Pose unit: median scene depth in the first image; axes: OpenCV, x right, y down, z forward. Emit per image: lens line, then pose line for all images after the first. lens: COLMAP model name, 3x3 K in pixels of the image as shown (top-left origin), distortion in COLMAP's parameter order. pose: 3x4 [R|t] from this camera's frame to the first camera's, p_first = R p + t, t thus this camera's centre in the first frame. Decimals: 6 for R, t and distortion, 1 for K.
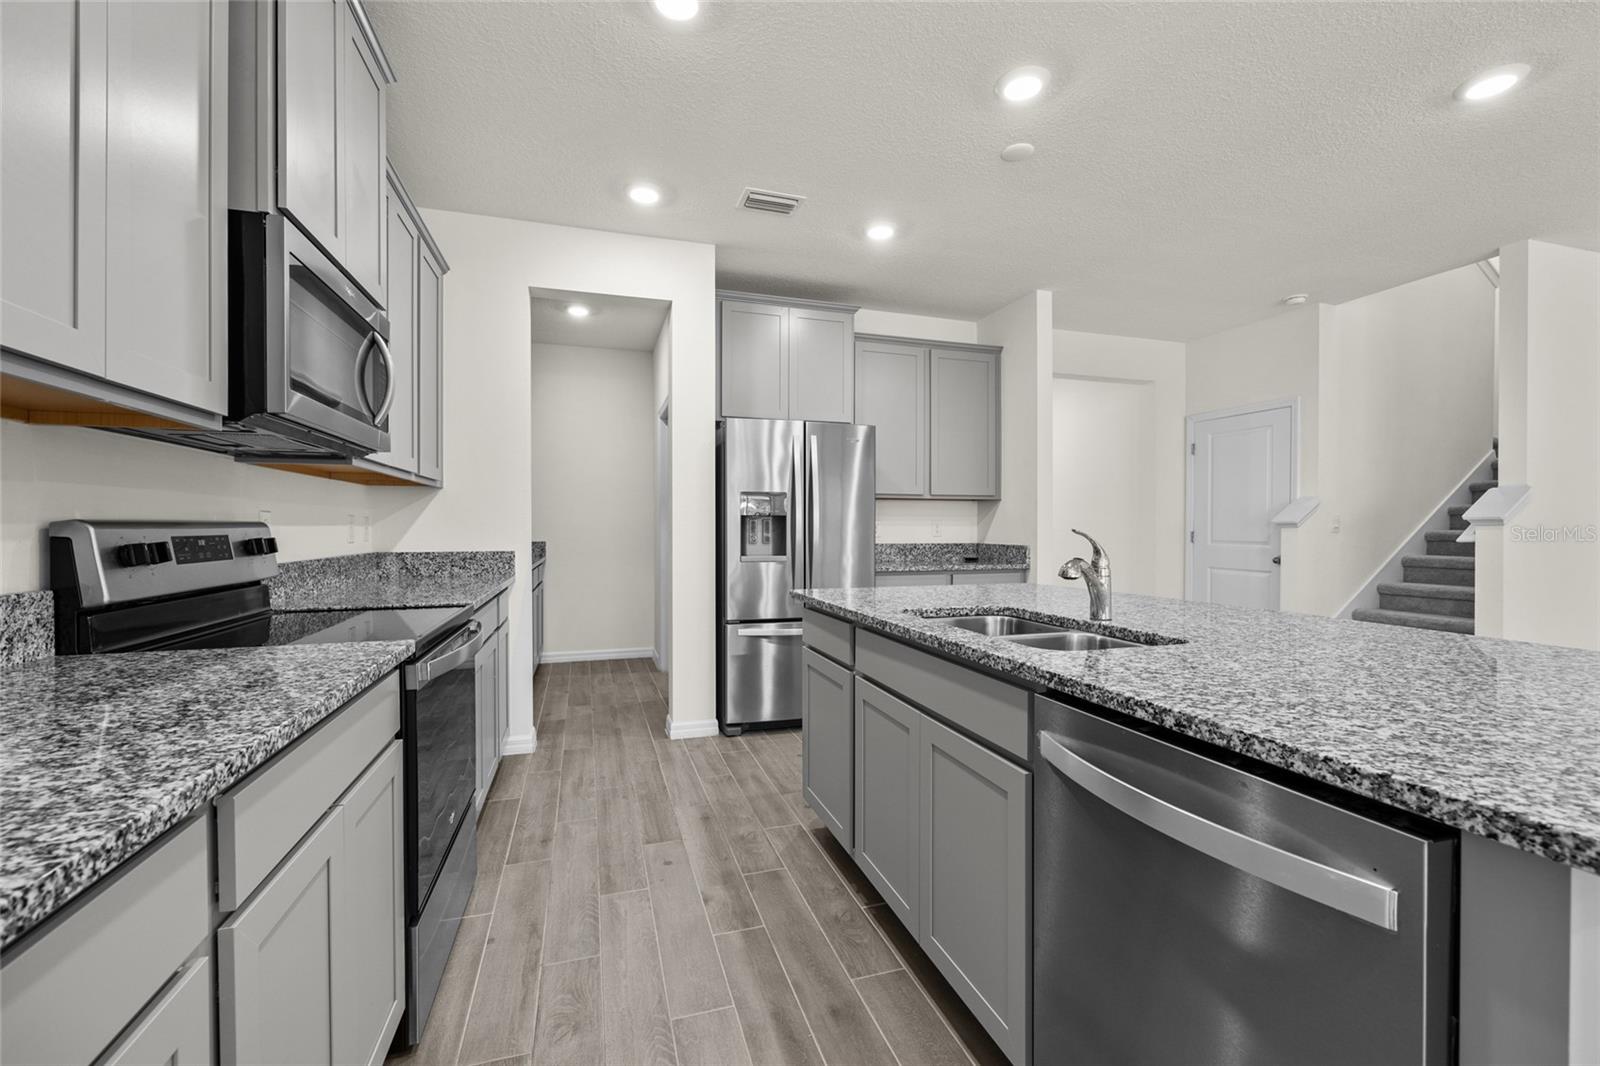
lens RADIAL K [[668.2, 0, 797.8], [0, 668.2, 532.8], [0, 0, 1]] dist [-0.002158, -0.000030]
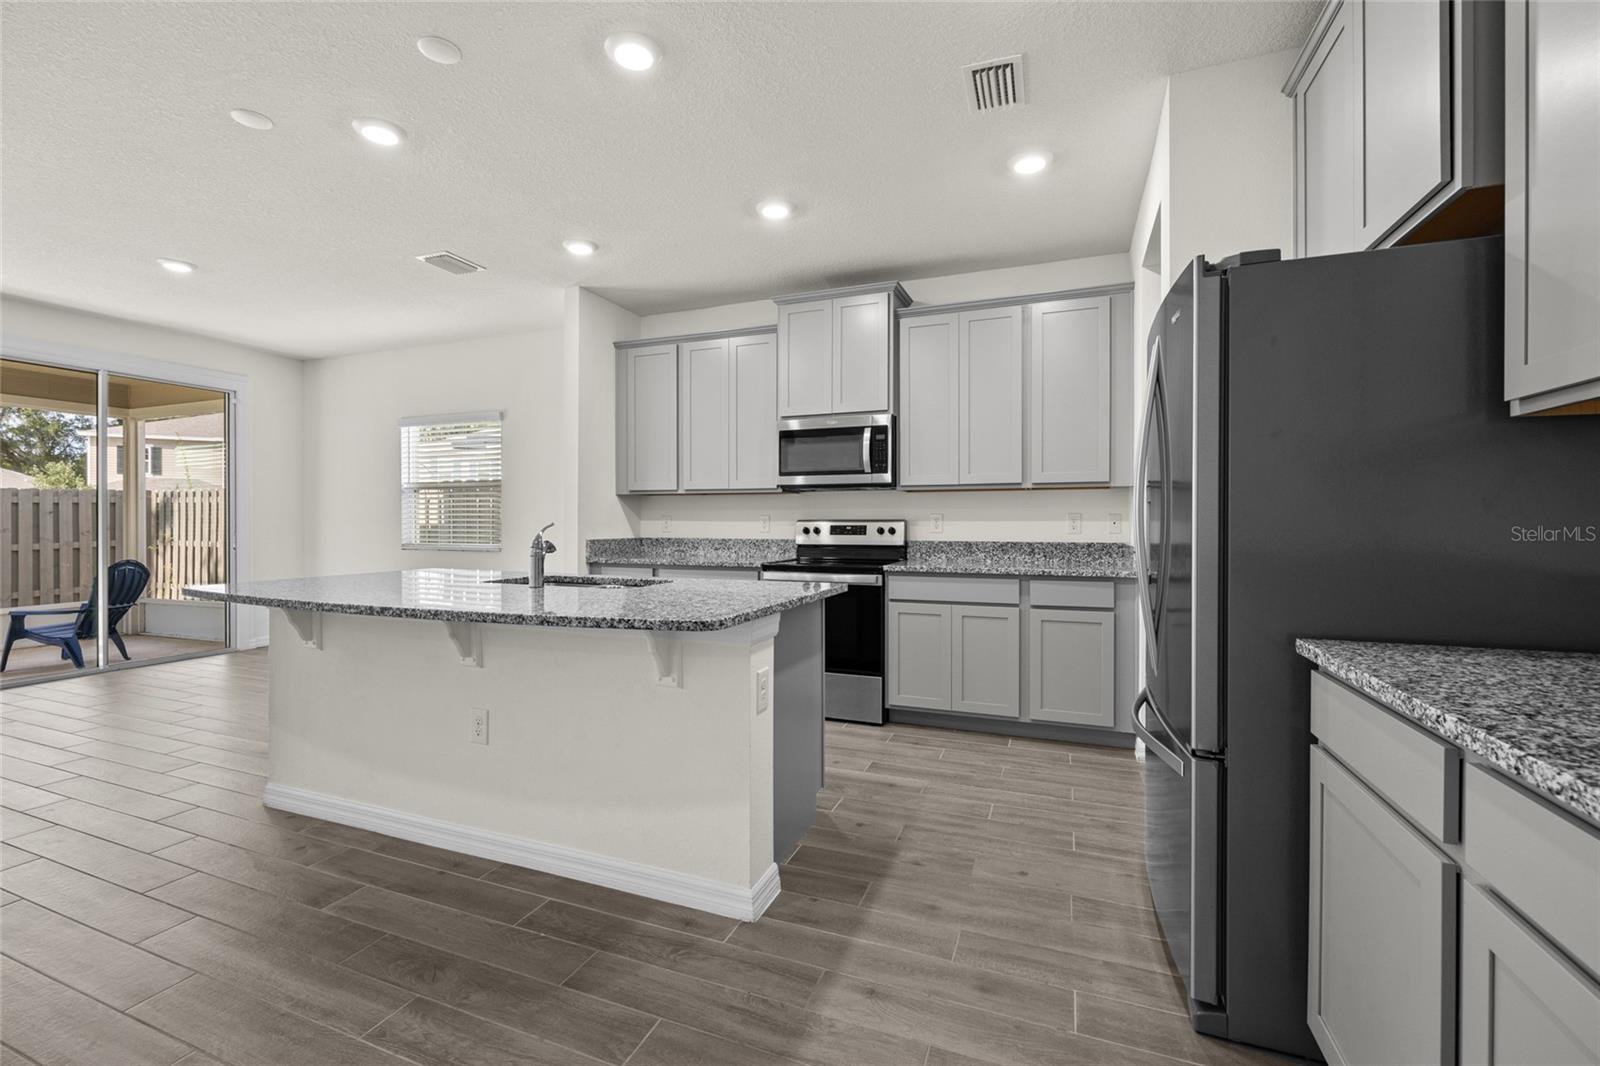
lens RADIAL K [[668.2, 0, 802.2], [0, 668.2, 531.4], [0, 0, 1]] dist [-0.002158, -0.000030]
pose [[-0.620406, 0.007242, -0.784247, 0.732176], [-0.009083, 0.999824, 0.016418, -0.007434], [0.784228, 0.017309, -0.620231, 1.402972]]
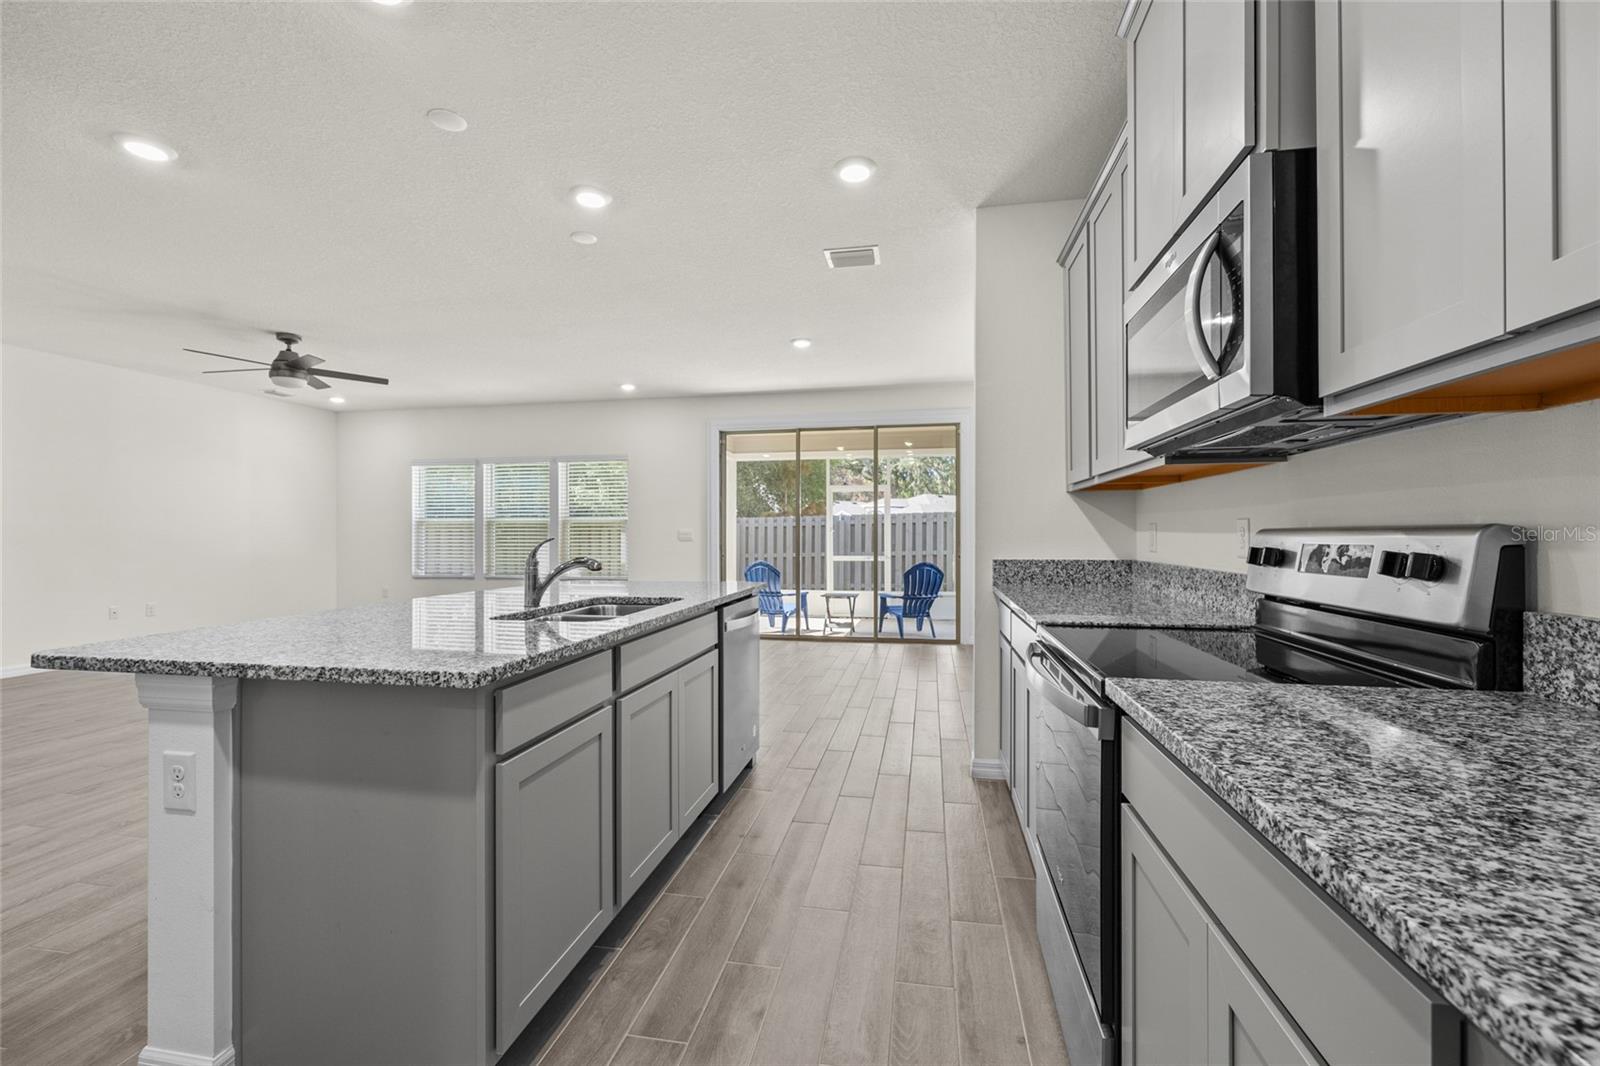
lens RADIAL K [[668.2, 0, 809.1], [0, 668.2, 524.8], [0, 0, 1]] dist [-0.002158, -0.000030]
pose [[-0.888097, 0.008037, 0.459585, -0.386731], [0.005895, 0.999964, -0.006095, -0.011385], [-0.459618, -0.002704, -0.888113, 1.171218]]
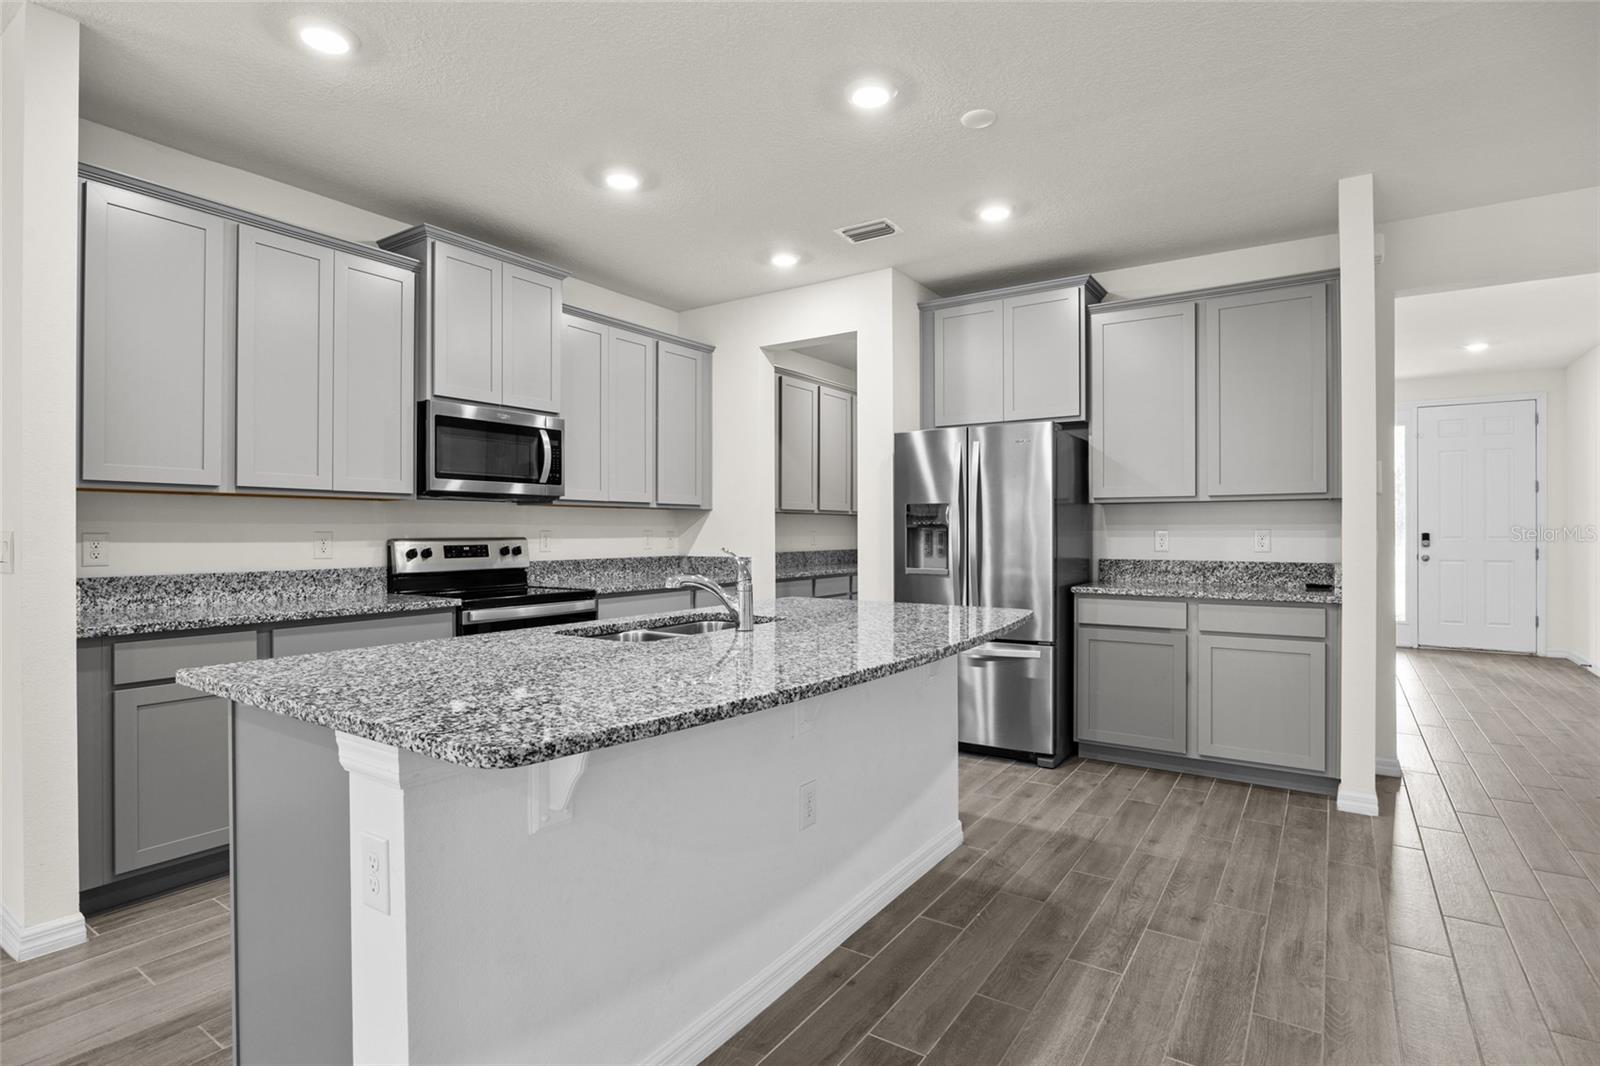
lens RADIAL K [[793.5, 0, 793.3], [0, 793.5, 533.4], [0, 0, 1]] dist [0.003268, 0.000075]
pose [[0.626099, -0.000829, -0.779743, 0.928399], [-0.004254, 0.999981, -0.004479, -0.014083], [0.779732, 0.006122, 0.626084, 0.137146]]
